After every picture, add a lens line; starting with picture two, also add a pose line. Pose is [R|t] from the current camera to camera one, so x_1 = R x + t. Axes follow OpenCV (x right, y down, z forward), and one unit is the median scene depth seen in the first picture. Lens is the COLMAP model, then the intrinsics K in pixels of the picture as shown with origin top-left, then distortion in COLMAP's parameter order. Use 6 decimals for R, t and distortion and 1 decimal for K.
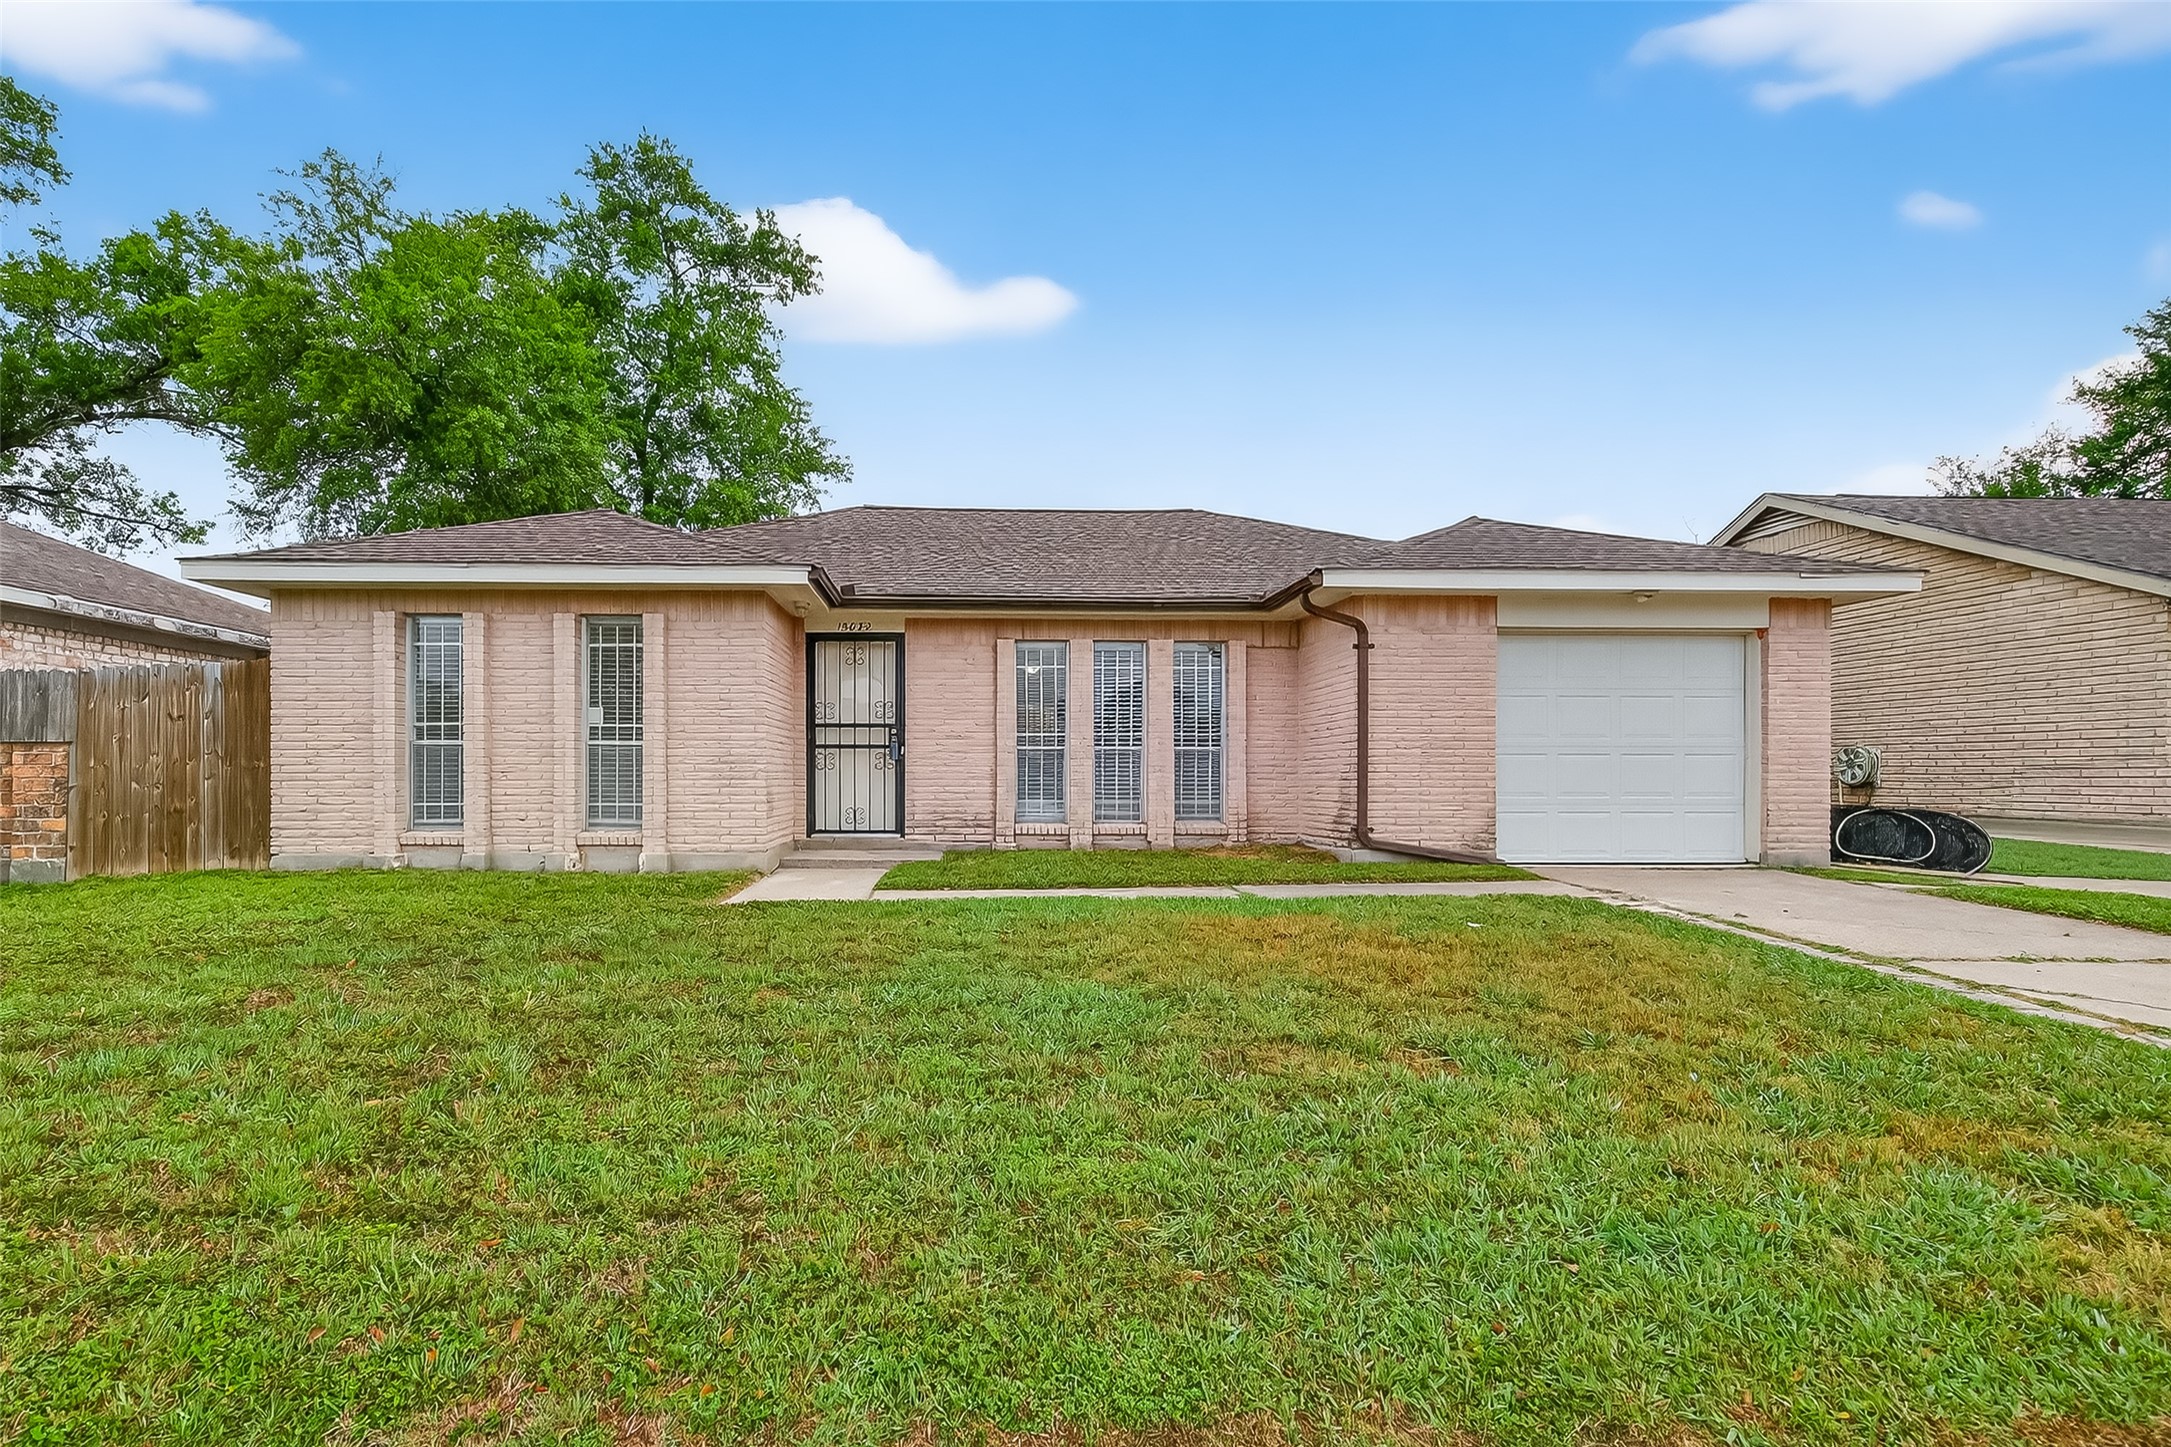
lens RADIAL K [[1076.4, 0, 999.4], [0, 1076.4, 774.1], [0, 0, 1]] dist [0.000402, 0.000506]
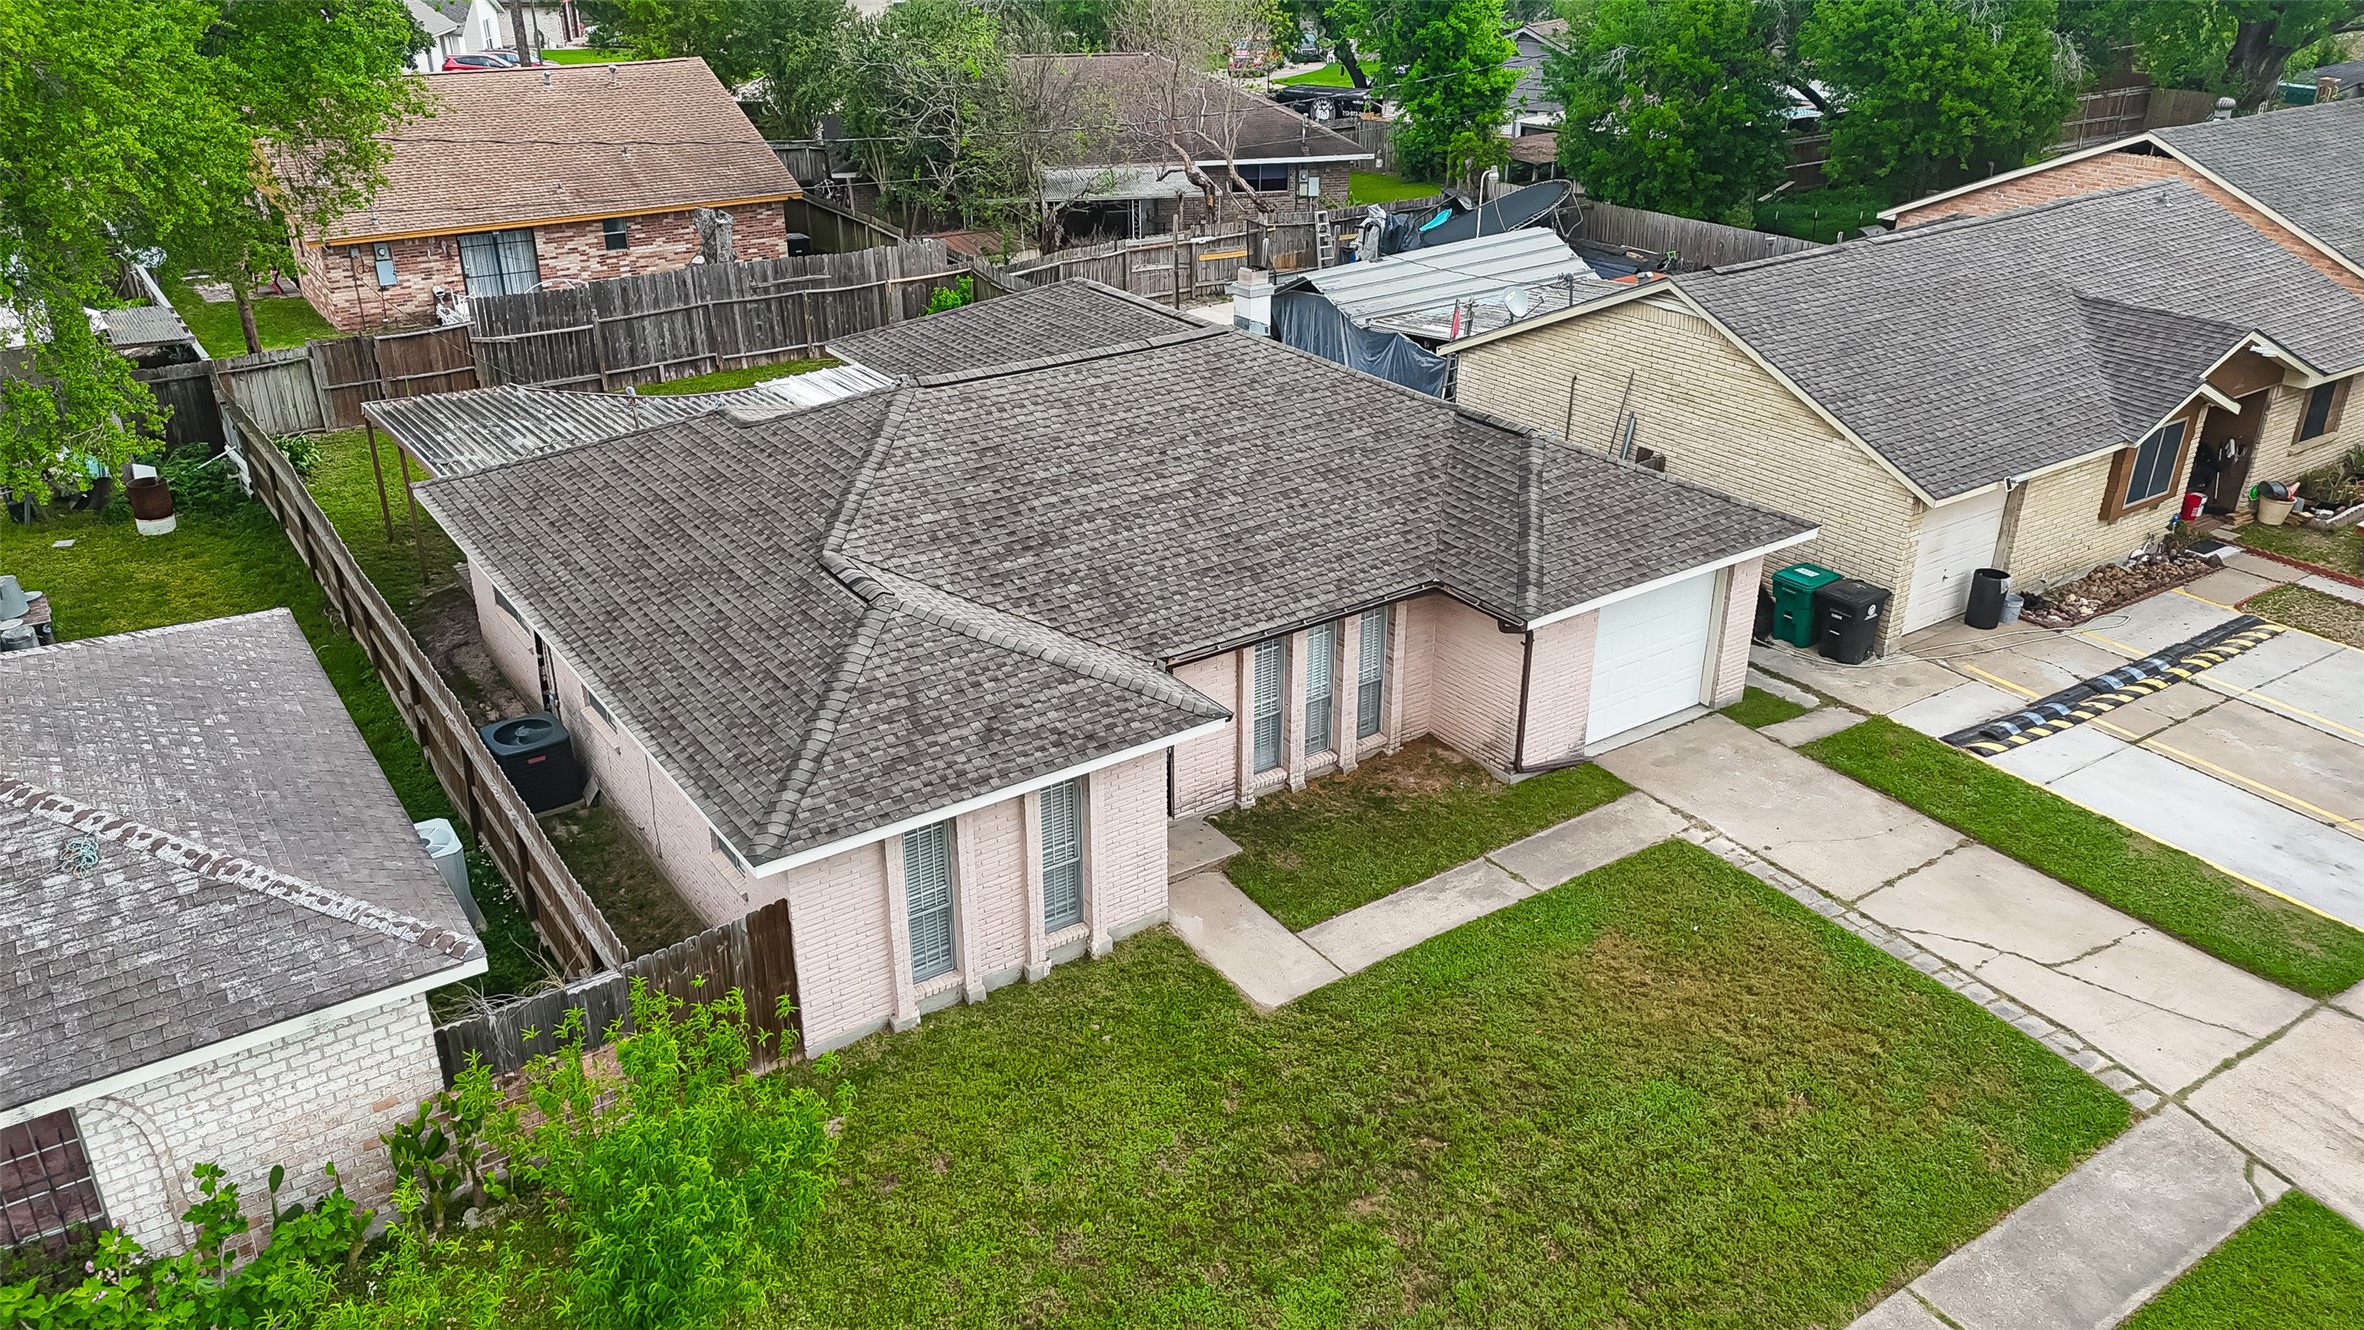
lens RADIAL K [[1735.2, 0, 1182.0], [0, 1735.2, 665.0], [0, 0, 1]] dist [0.093178, -0.086984]
pose [[0.840718, -0.231693, 0.489400, -1.105422], [0.002921, 0.905757, 0.423788, -1.020327], [-0.541465, -0.354857, 0.762163, -0.445998]]
